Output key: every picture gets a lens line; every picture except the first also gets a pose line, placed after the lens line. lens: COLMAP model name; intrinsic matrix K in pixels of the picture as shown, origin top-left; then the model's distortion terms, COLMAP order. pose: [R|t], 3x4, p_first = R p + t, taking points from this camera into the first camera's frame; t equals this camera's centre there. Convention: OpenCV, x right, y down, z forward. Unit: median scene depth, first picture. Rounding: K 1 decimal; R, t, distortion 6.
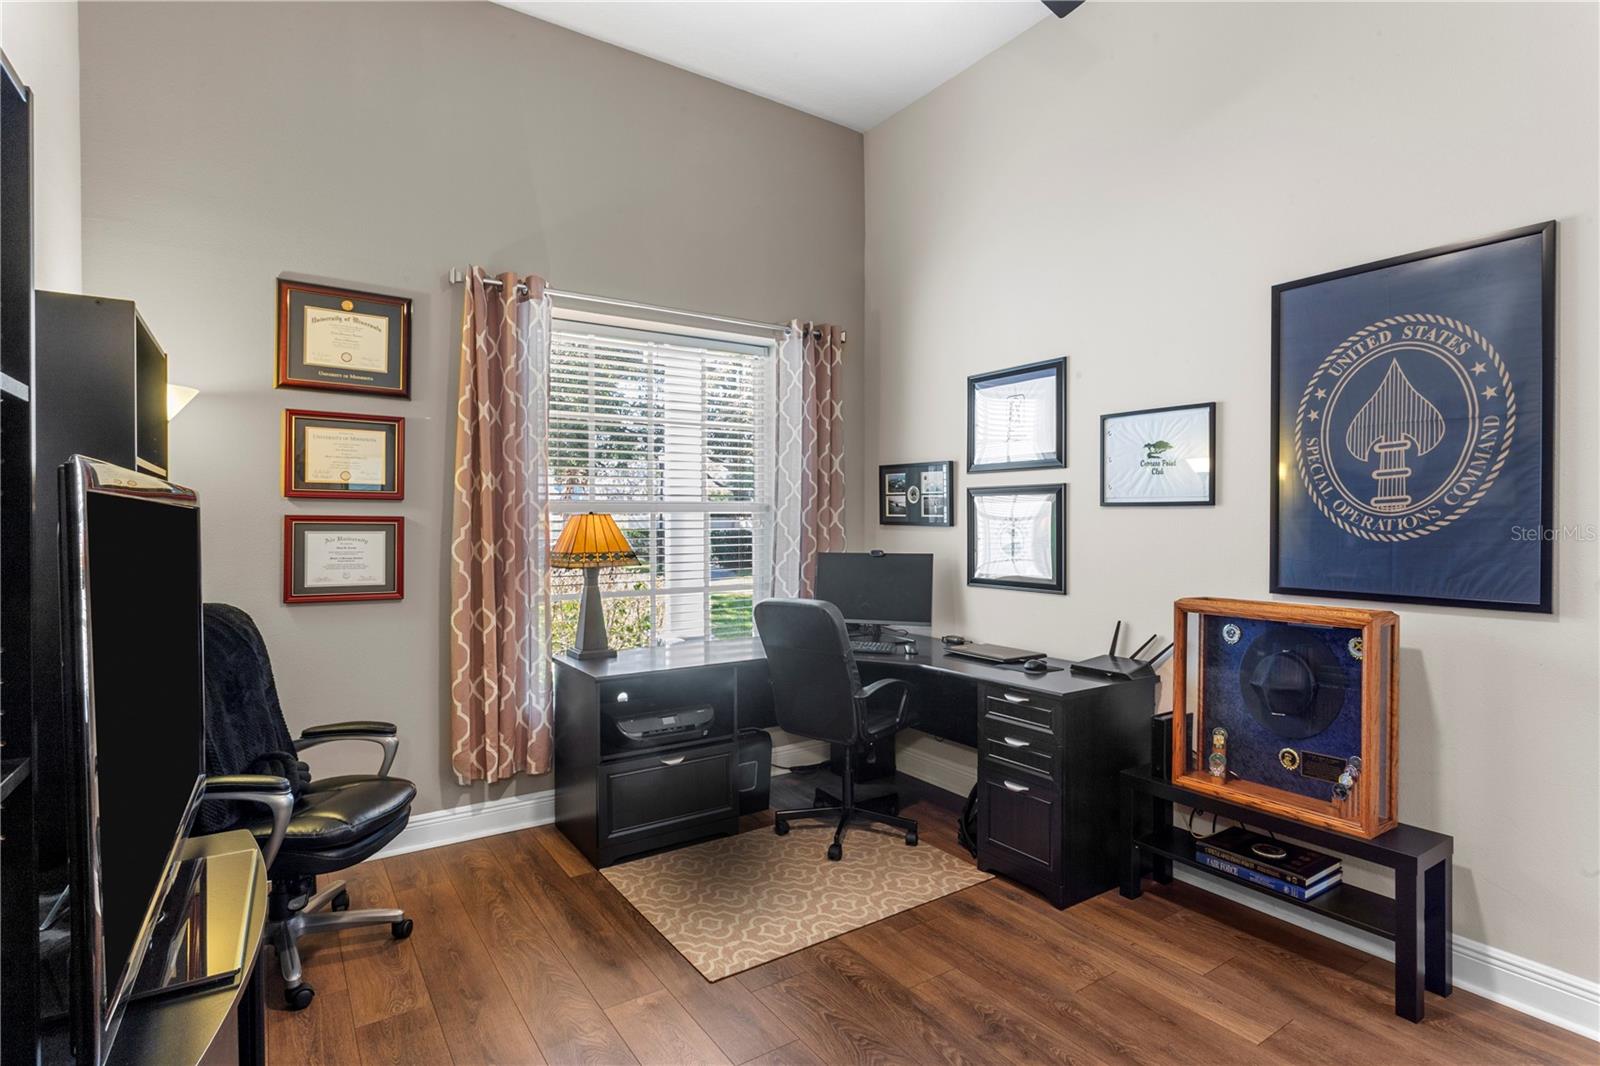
lens RADIAL K [[810.8, 0, 800.8], [0, 810.8, 519.7], [0, 0, 1]] dist [-0.006188, 0.002185]
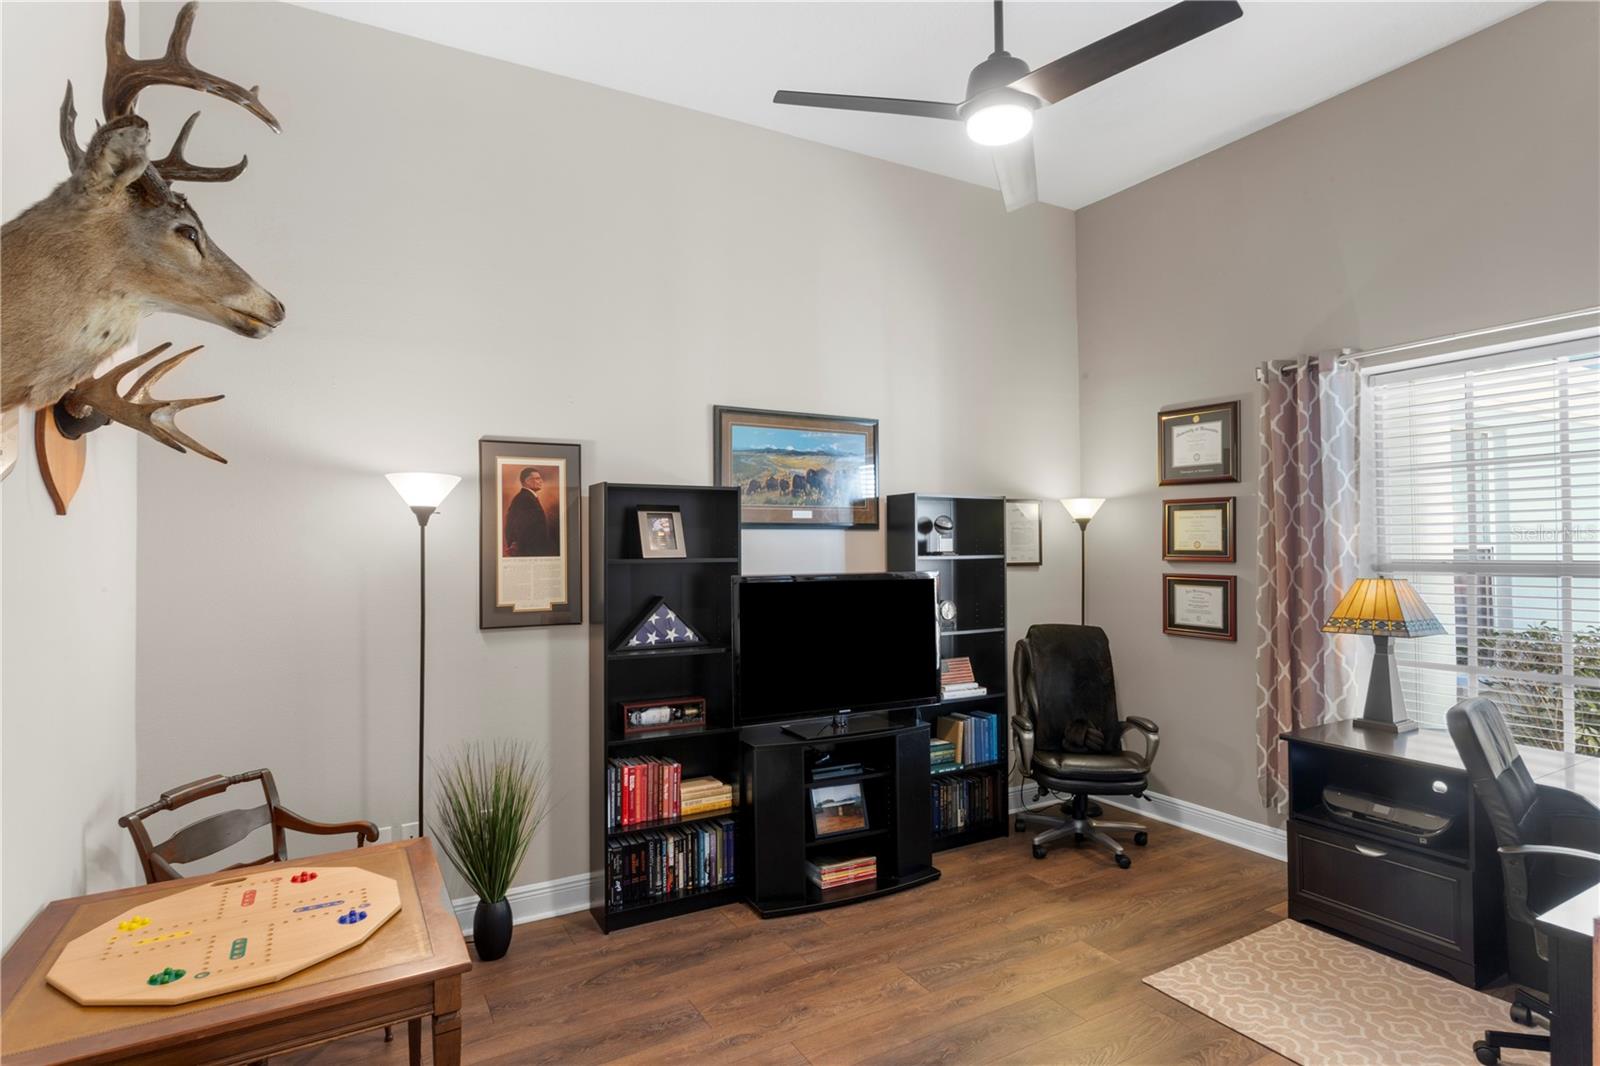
lens RADIAL K [[801.7, 0, 800.0], [0, 801.7, 533.0], [0, 0, 1]] dist [0.000187, -0.000700]
pose [[-0.072073, -0.018964, -0.997219, 0.829948], [0.003480, 0.999808, -0.019265, -0.050179], [0.997393, -0.004859, -0.071993, 0.435933]]
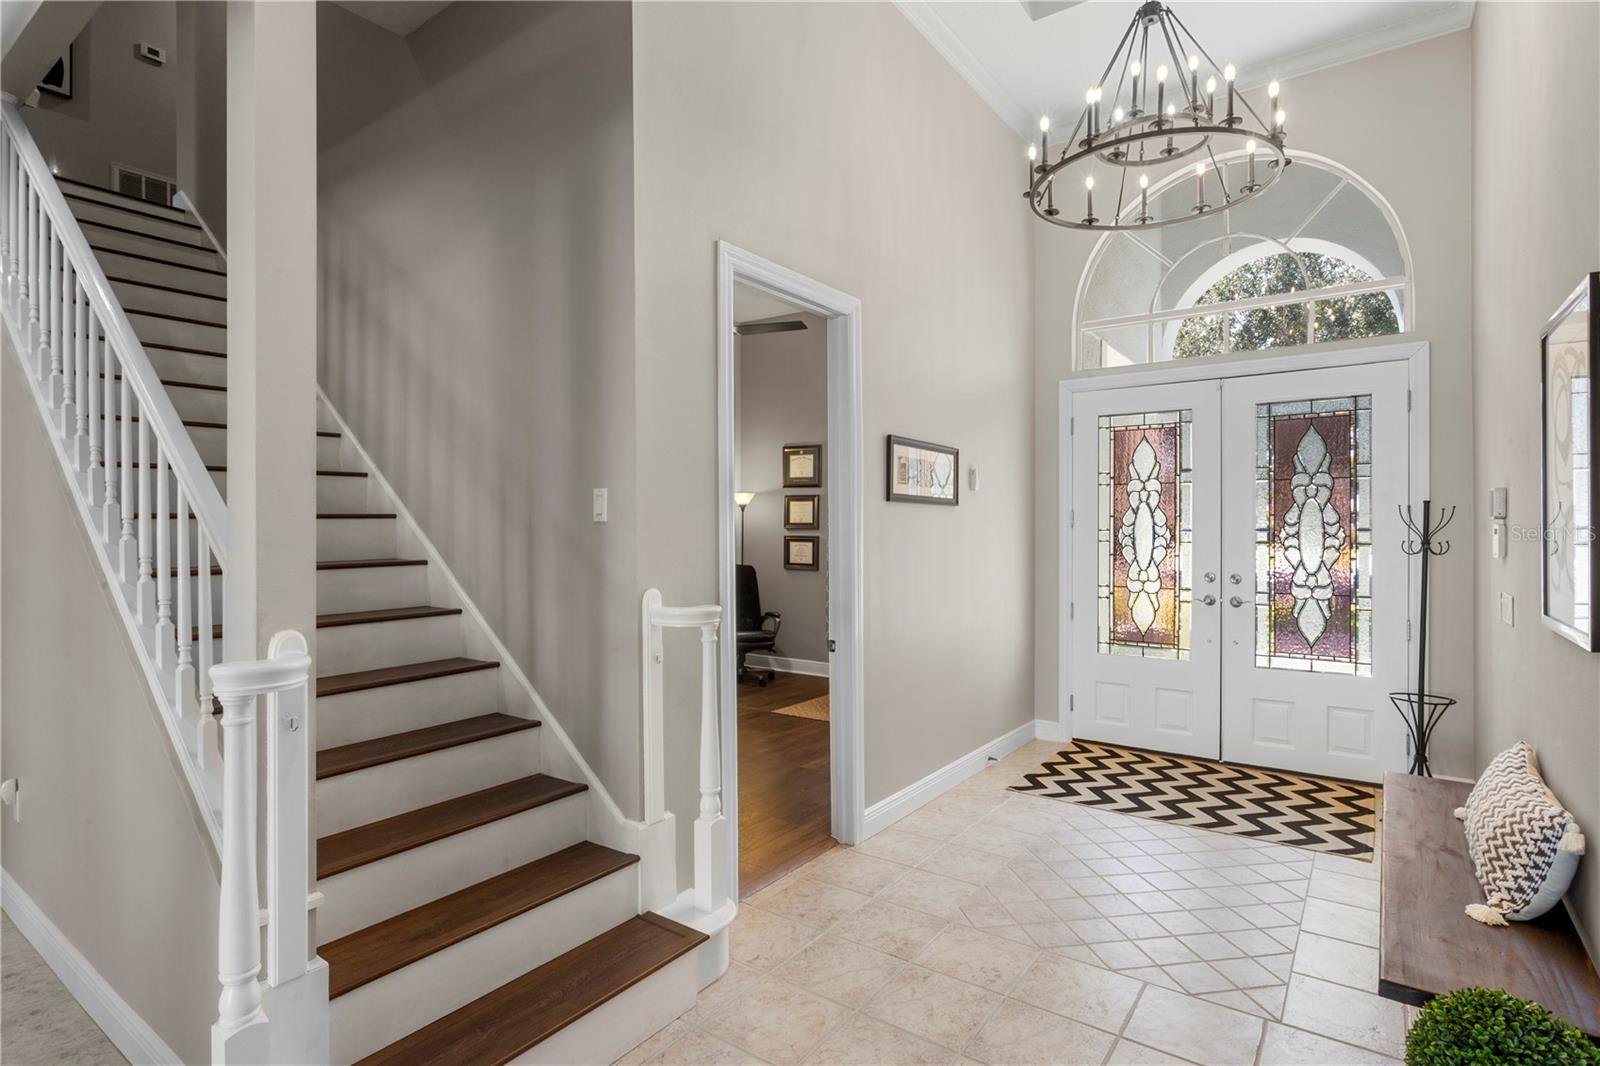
lens RADIAL K [[801.7, 0, 800.0], [0, 801.7, 533.0], [0, 0, 1]] dist [0.000187, -0.000700]
pose [[0.352218, 0.001978, -0.935916, 1.790086], [-0.001705, 0.999997, 0.001472, -0.016648], [0.935916, 0.001077, 0.352221, 0.116211]]
